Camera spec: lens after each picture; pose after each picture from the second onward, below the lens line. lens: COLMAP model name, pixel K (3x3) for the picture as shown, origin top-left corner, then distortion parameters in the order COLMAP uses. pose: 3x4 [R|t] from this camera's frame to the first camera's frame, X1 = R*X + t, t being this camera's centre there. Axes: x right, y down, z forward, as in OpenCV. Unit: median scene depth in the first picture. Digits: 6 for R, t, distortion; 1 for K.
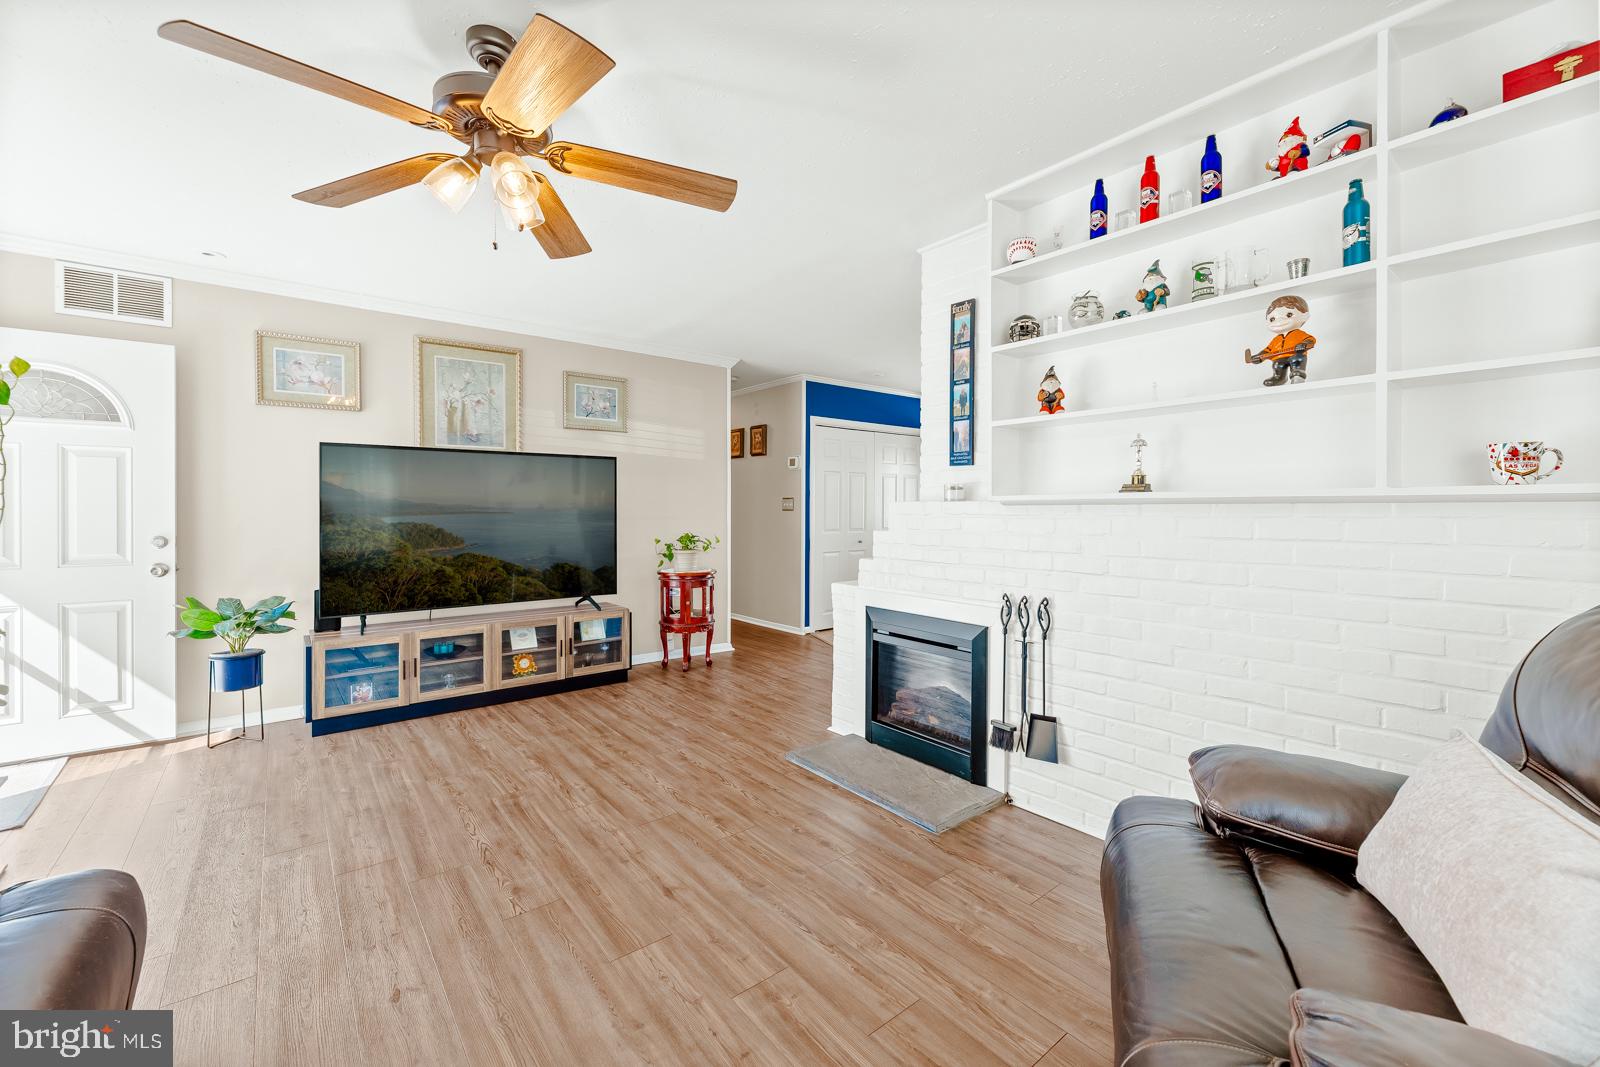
lens RADIAL K [[647.8, 0, 808.1], [0, 647.8, 509.7], [0, 0, 1]] dist [0.002960, 0.000311]
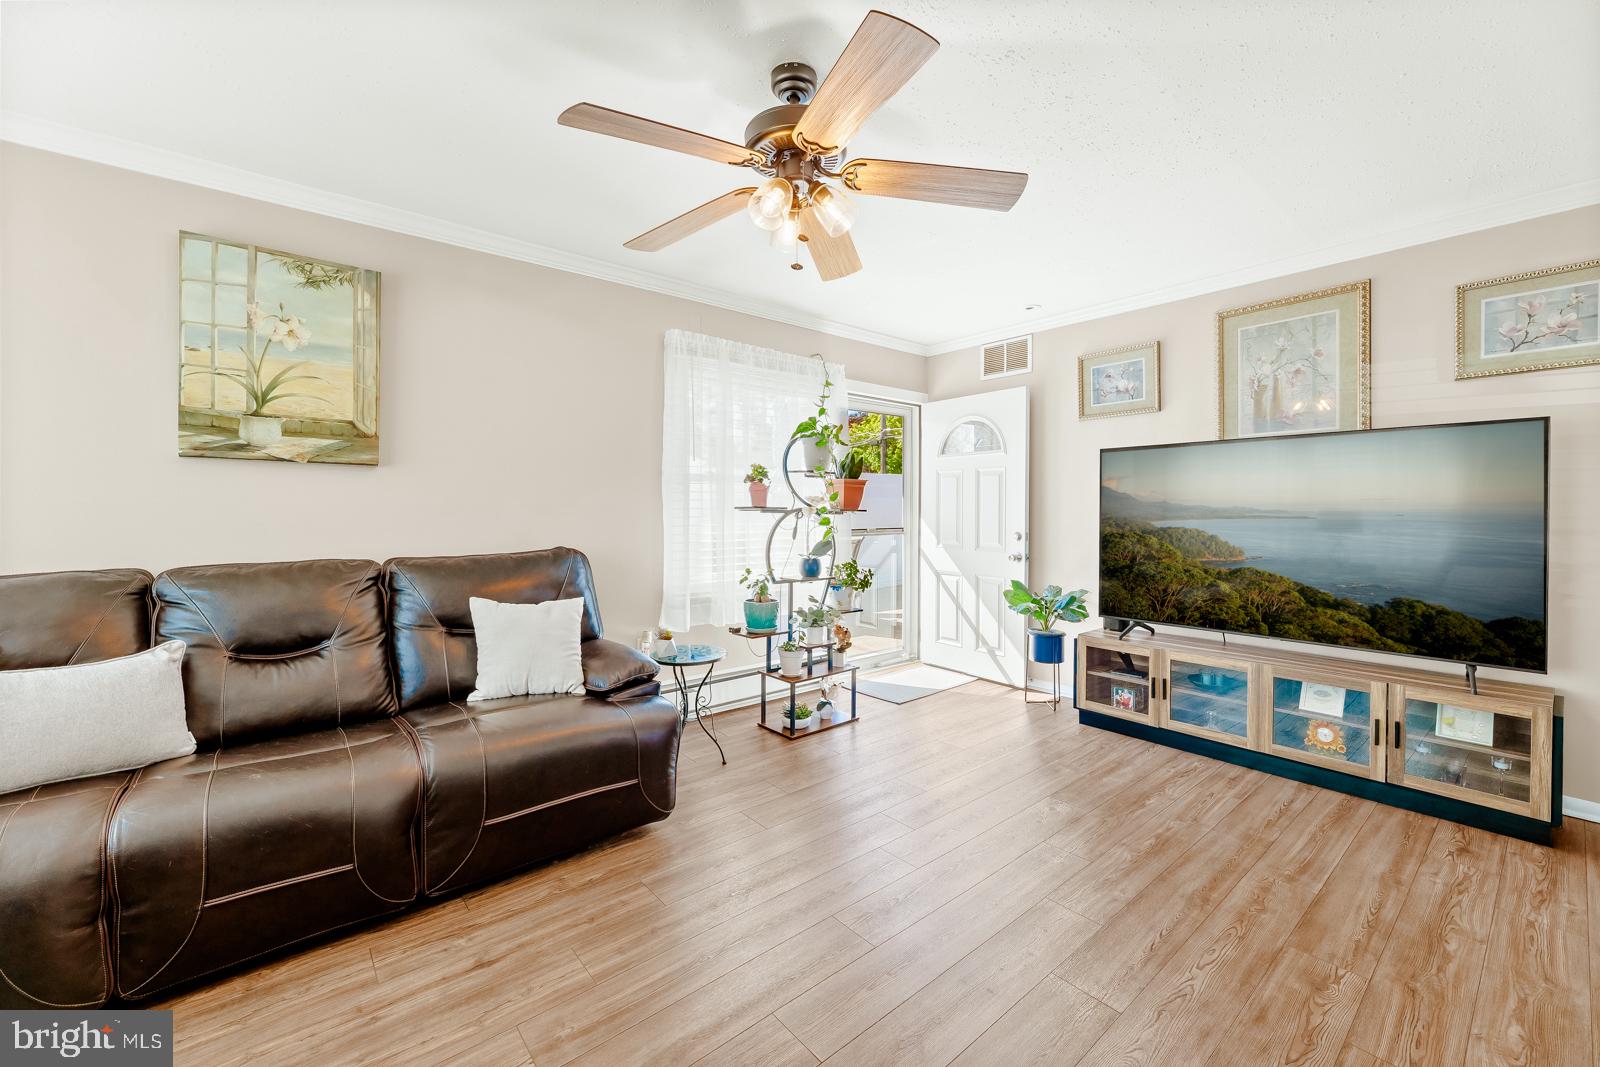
lens RADIAL K [[647.8, 0, 808.1], [0, 647.8, 509.7], [0, 0, 1]] dist [0.002960, 0.000311]
pose [[0.018472, -0.000379, -0.999829, 0.308937], [-0.004185, 0.999991, -0.000456, -0.002234], [0.999821, 0.004193, 0.018470, 0.533562]]
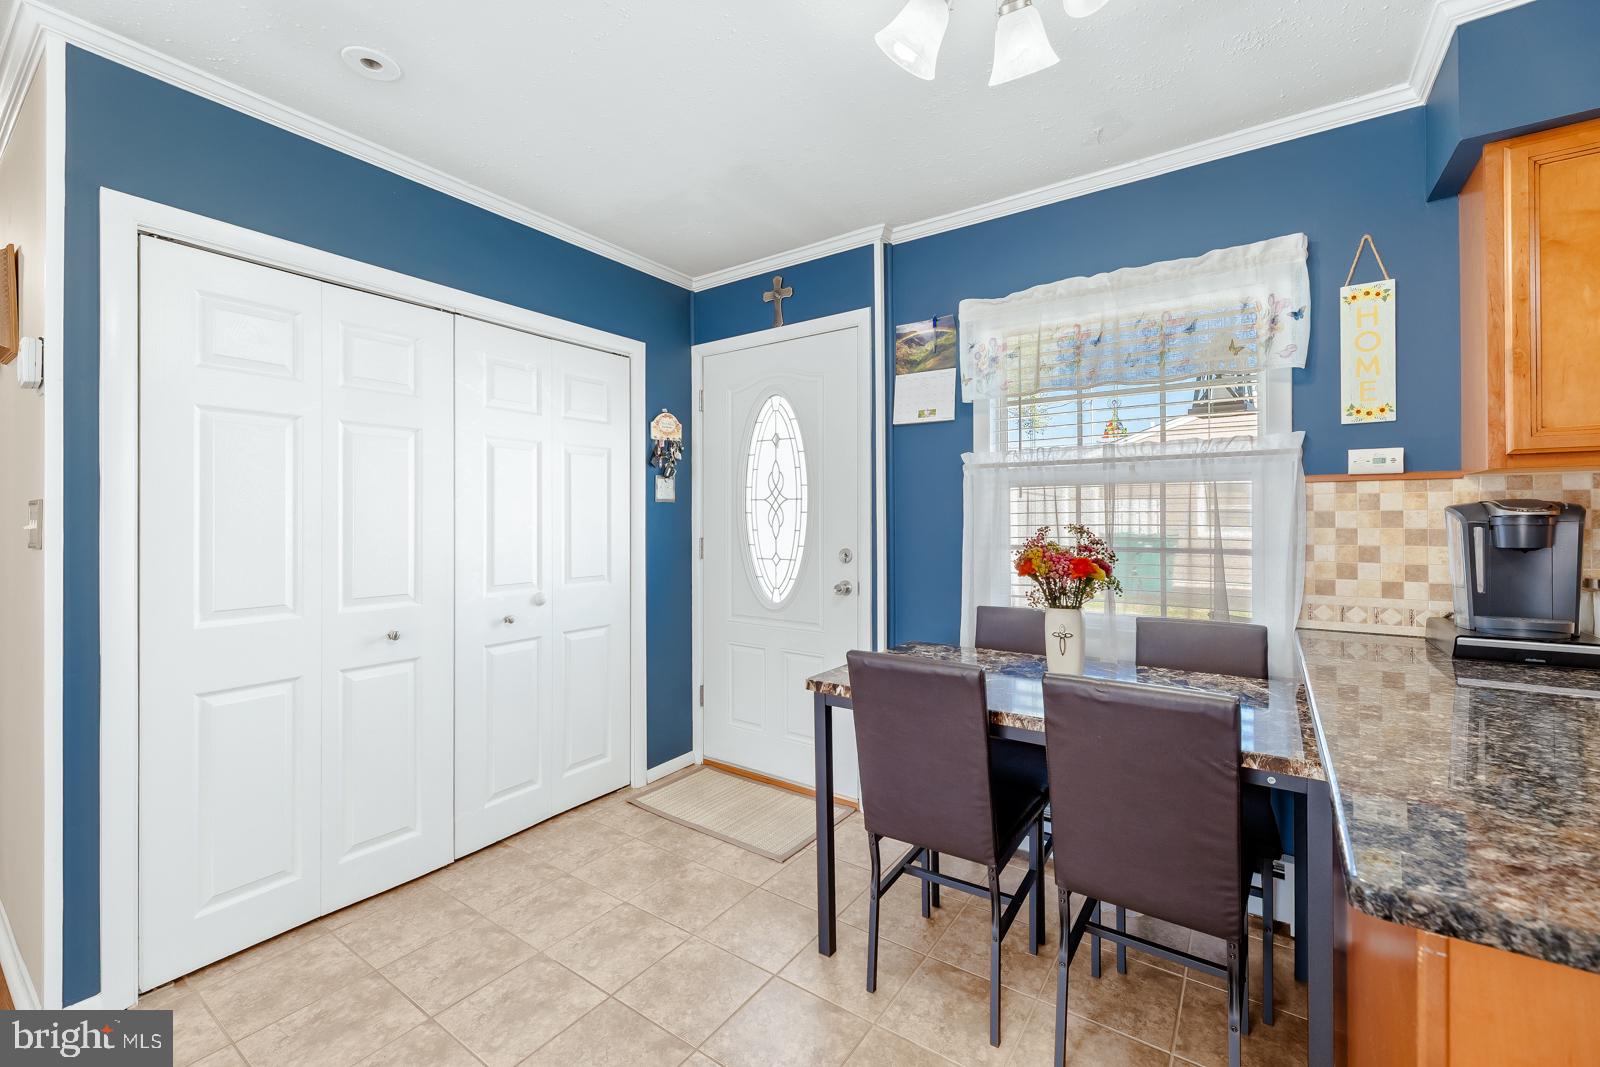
lens RADIAL K [[659.8, 0, 795.5], [0, 659.8, 514.9], [0, 0, 1]] dist [0.002277, 0.000038]
pose [[0.963729, -0.001245, 0.266879, 0.385952], [0.004457, 0.999925, -0.011430, -0.015402], [-0.266845, 0.012205, 0.963662, 1.258343]]
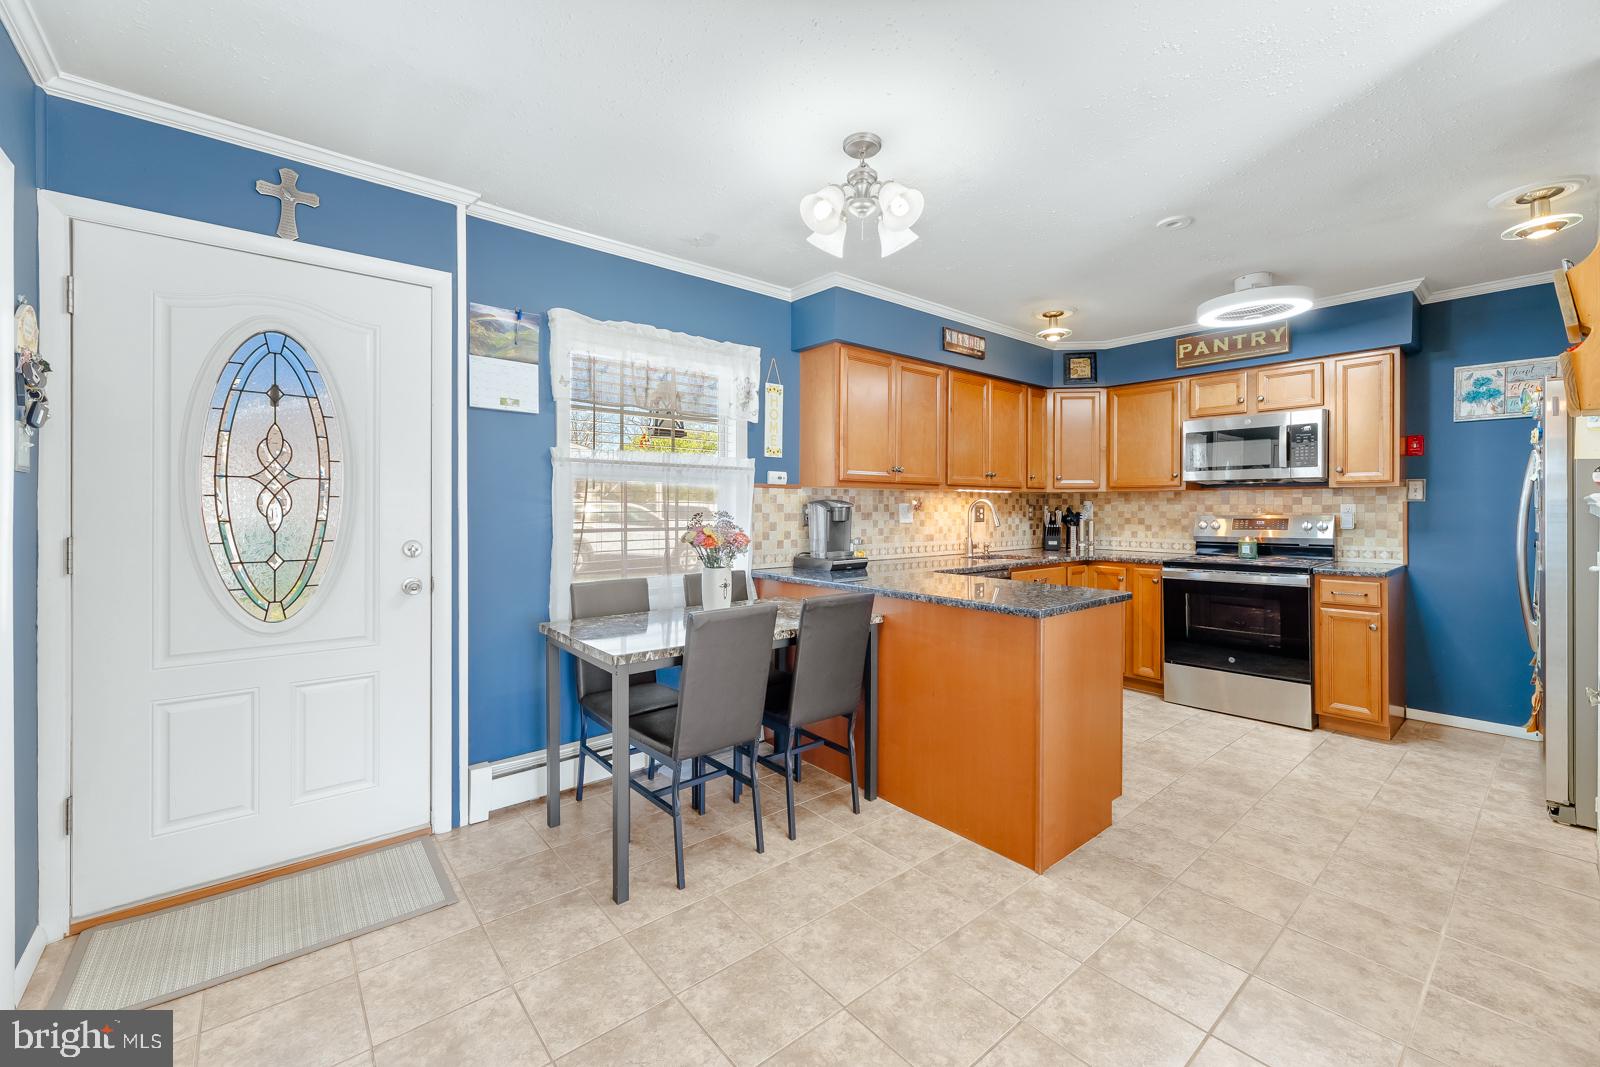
lens RADIAL K [[647.8, 0, 808.1], [0, 647.8, 509.7], [0, 0, 1]] dist [0.002960, 0.000311]
pose [[-0.008616, -0.000540, 0.999963, -0.062498], [0.003926, 0.999992, 0.000574, -0.013801], [-0.999955, 0.003931, -0.008614, 1.641387]]
